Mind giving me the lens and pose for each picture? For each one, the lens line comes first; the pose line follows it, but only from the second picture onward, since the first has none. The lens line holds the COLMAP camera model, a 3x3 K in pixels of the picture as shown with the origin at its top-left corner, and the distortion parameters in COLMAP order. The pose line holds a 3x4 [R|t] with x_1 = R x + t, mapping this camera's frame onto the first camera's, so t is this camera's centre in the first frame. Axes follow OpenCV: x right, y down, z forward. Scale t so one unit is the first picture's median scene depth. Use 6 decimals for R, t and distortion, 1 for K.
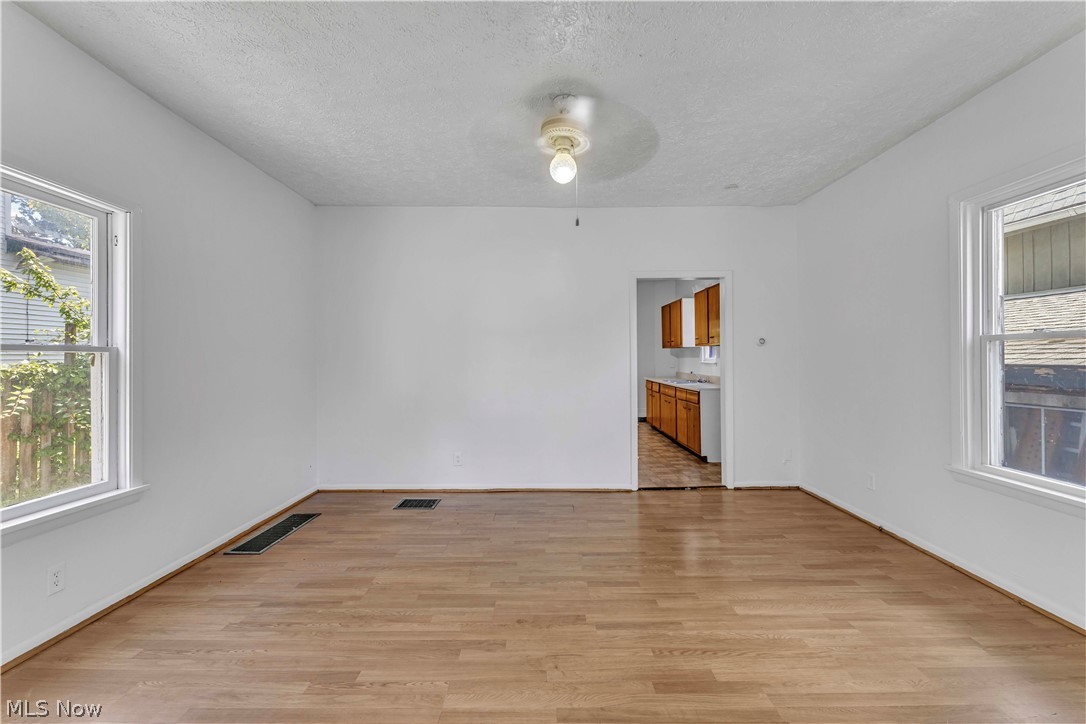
lens RADIAL K [[471.5, 0, 538.3], [0, 471.5, 346.6], [0, 0, 1]] dist [0.009728, -0.002007]
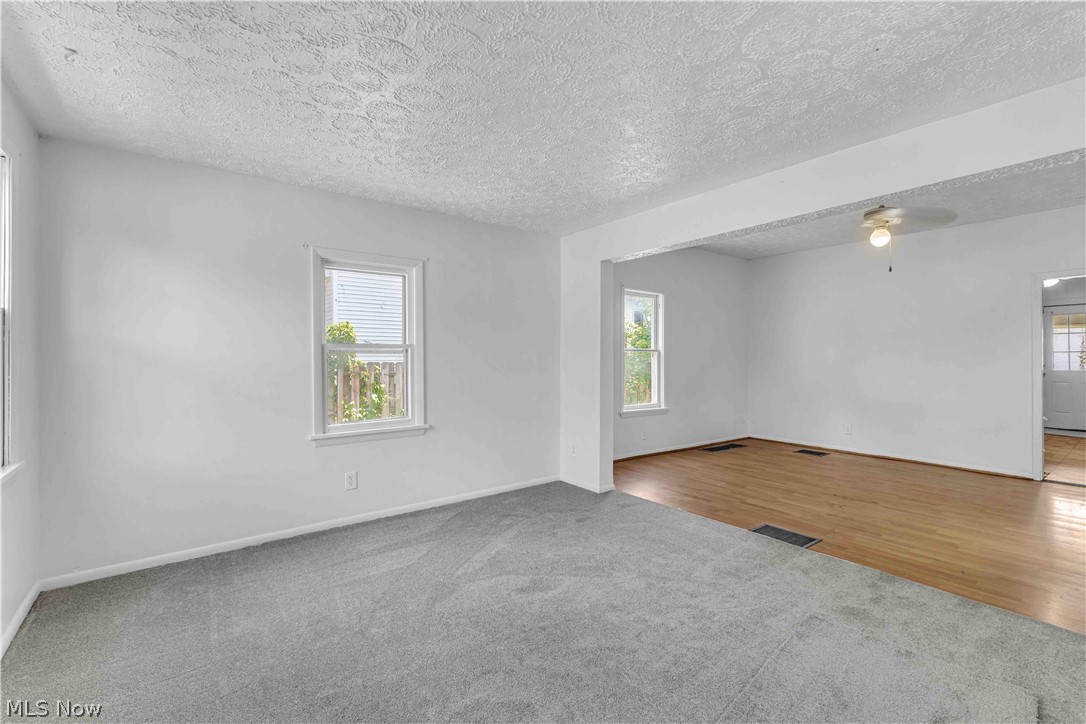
lens RADIAL K [[471.5, 0, 545.0], [0, 471.5, 363.5], [0, 0, 1]] dist [0.009728, -0.002007]
pose [[0.618630, 0.020030, -0.785427, 0.605900], [0.013503, 0.999256, 0.036119, -0.019721], [0.785566, -0.032950, 0.617900, -0.889591]]
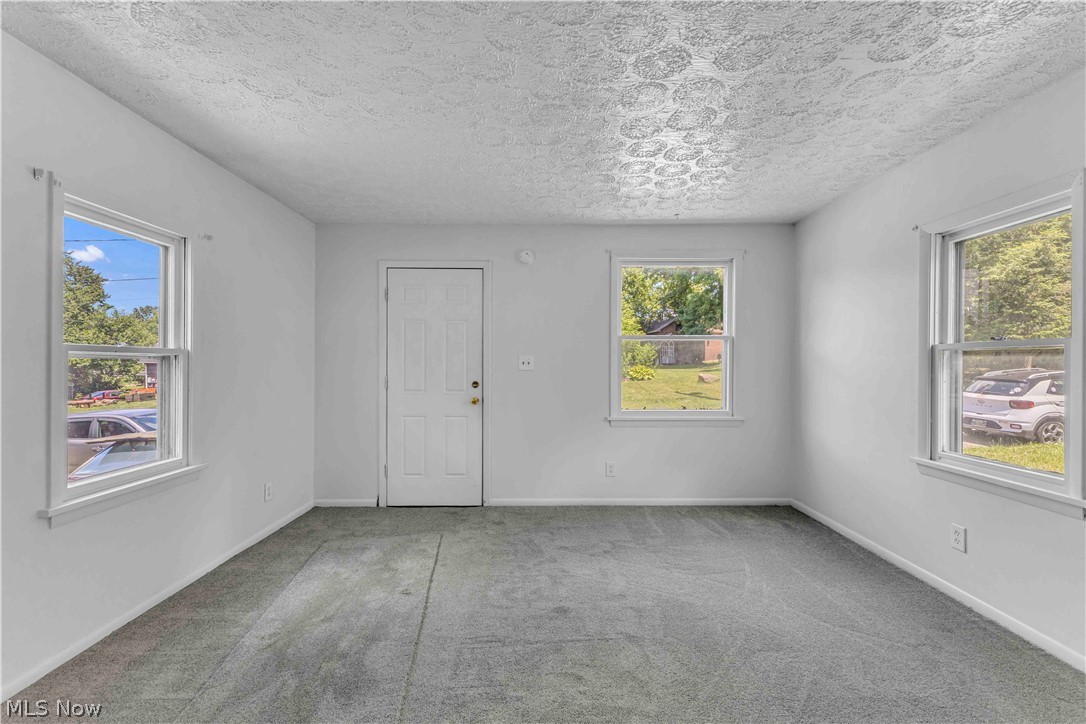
lens RADIAL K [[471.5, 0, 535.4], [0, 471.5, 362.8], [0, 0, 1]] dist [0.009728, -0.002007]
pose [[-0.999989, 0.002644, -0.003802, 0.094500], [0.002716, 0.999815, -0.019059, 0.017616], [0.003751, -0.019069, -0.999811, 0.374004]]
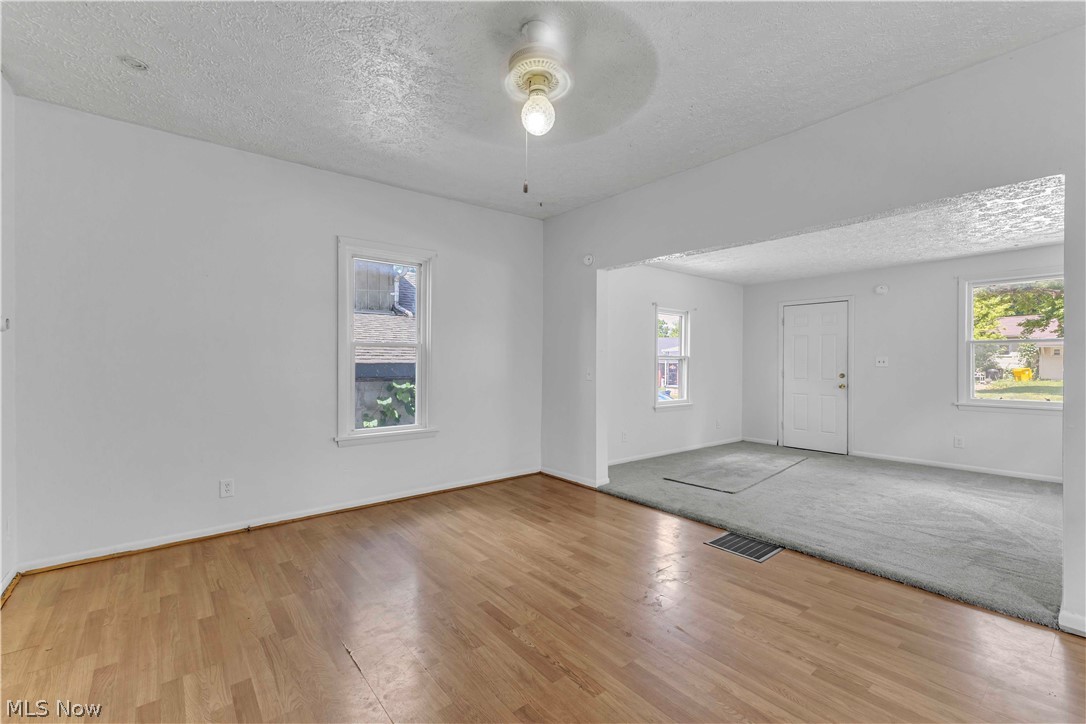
lens RADIAL K [[471.5, 0, 538.4], [0, 471.5, 361.1], [0, 0, 1]] dist [0.009728, -0.002007]
pose [[-0.634044, 0.001335, 0.773296, -0.558850], [-0.016545, 0.999746, -0.015291, 0.045686], [-0.773120, -0.022489, -0.633861, 1.490659]]
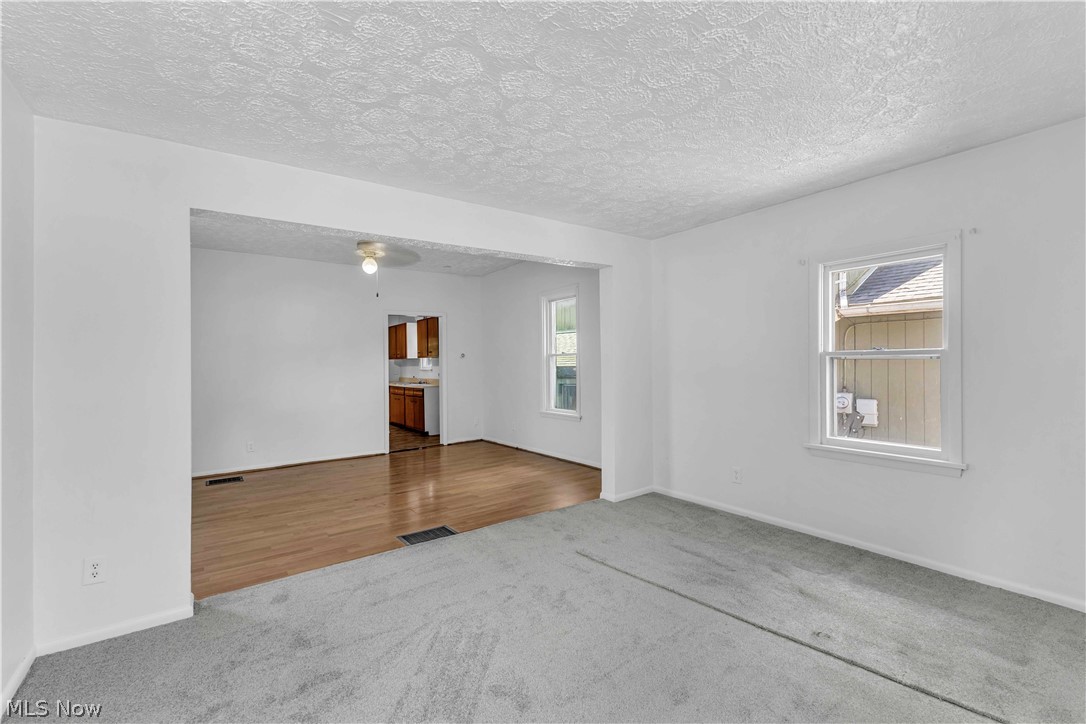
lens RADIAL K [[471.5, 0, 542.8], [0, 471.5, 362.6], [0, 0, 1]] dist [0.009728, -0.002007]
pose [[0.809560, -0.010760, 0.586939, -0.478681], [0.002490, 0.999886, 0.014896, -0.017282], [-0.587032, -0.010597, 0.809494, -0.896947]]
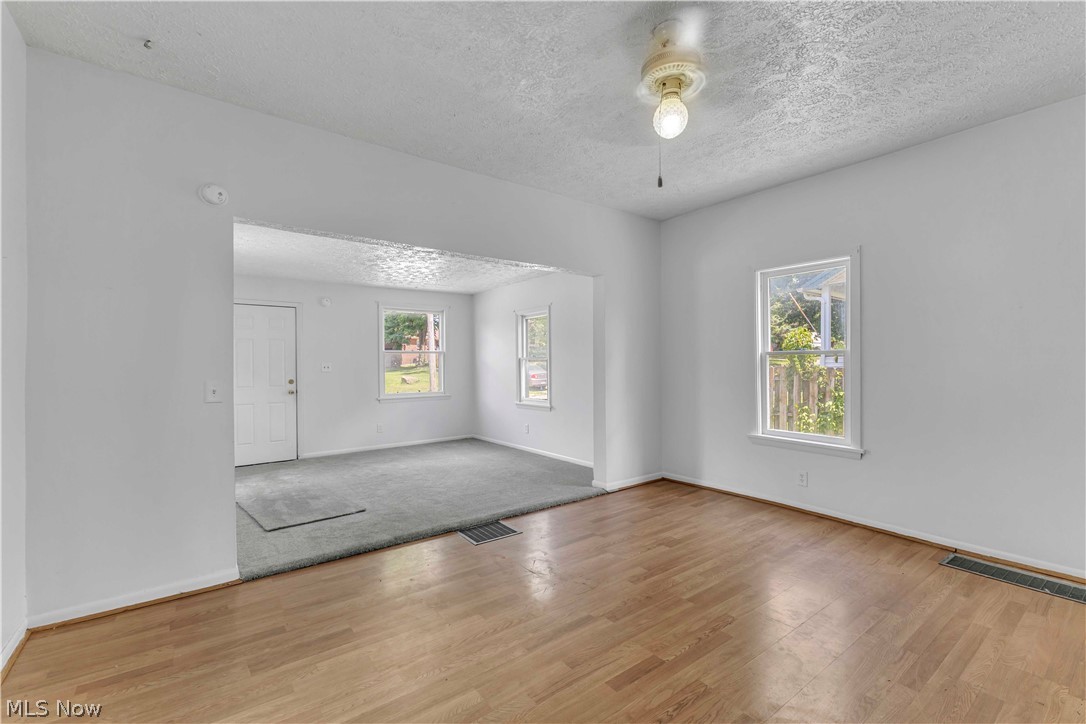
lens RADIAL K [[471.5, 0, 550.8], [0, 471.5, 372.7], [0, 0, 1]] dist [0.009728, -0.002007]
pose [[-0.788532, 0.024093, -0.614522, 0.687649], [0.027579, 0.999612, 0.003803, 0.039090], [0.614376, -0.013949, -0.788890, 1.479757]]
